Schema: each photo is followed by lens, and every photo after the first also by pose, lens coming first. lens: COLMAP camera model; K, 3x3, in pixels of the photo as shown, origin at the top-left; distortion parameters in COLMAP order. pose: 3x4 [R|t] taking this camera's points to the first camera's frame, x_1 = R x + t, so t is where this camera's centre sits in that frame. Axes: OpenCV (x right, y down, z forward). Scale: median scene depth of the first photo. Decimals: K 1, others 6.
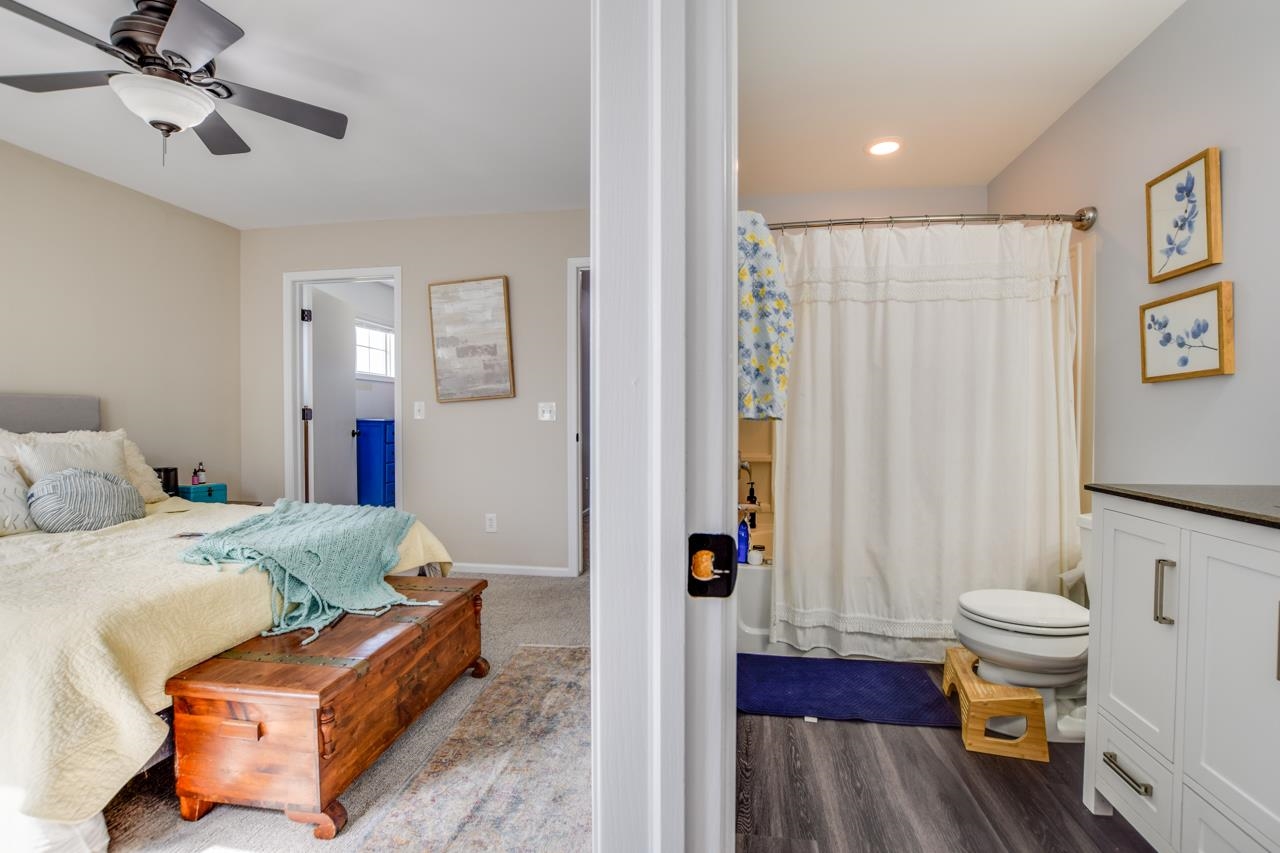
lens RADIAL K [[579.8, 0, 650.1], [0, 579.8, 429.2], [0, 0, 1]] dist [-0.035846, 0.005190]
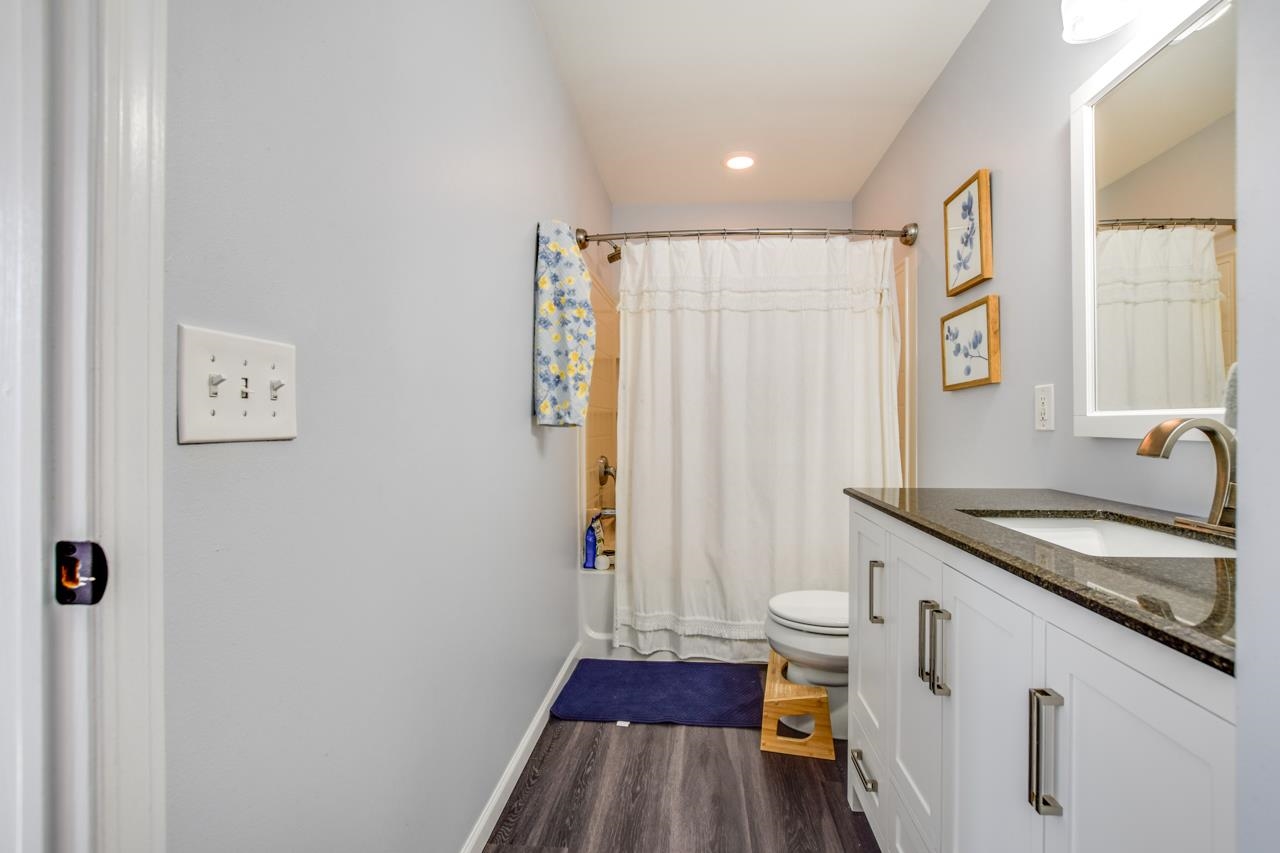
lens RADIAL K [[576.8, 0, 645.3], [0, 576.8, 425.0], [0, 0, 1]] dist [-0.016528, 0.000404]
pose [[0.996654, 0.001063, 0.081728, 0.254735], [0.000308, 0.999859, -0.016763, -0.001275], [-0.081734, 0.016732, 0.996514, -0.017392]]
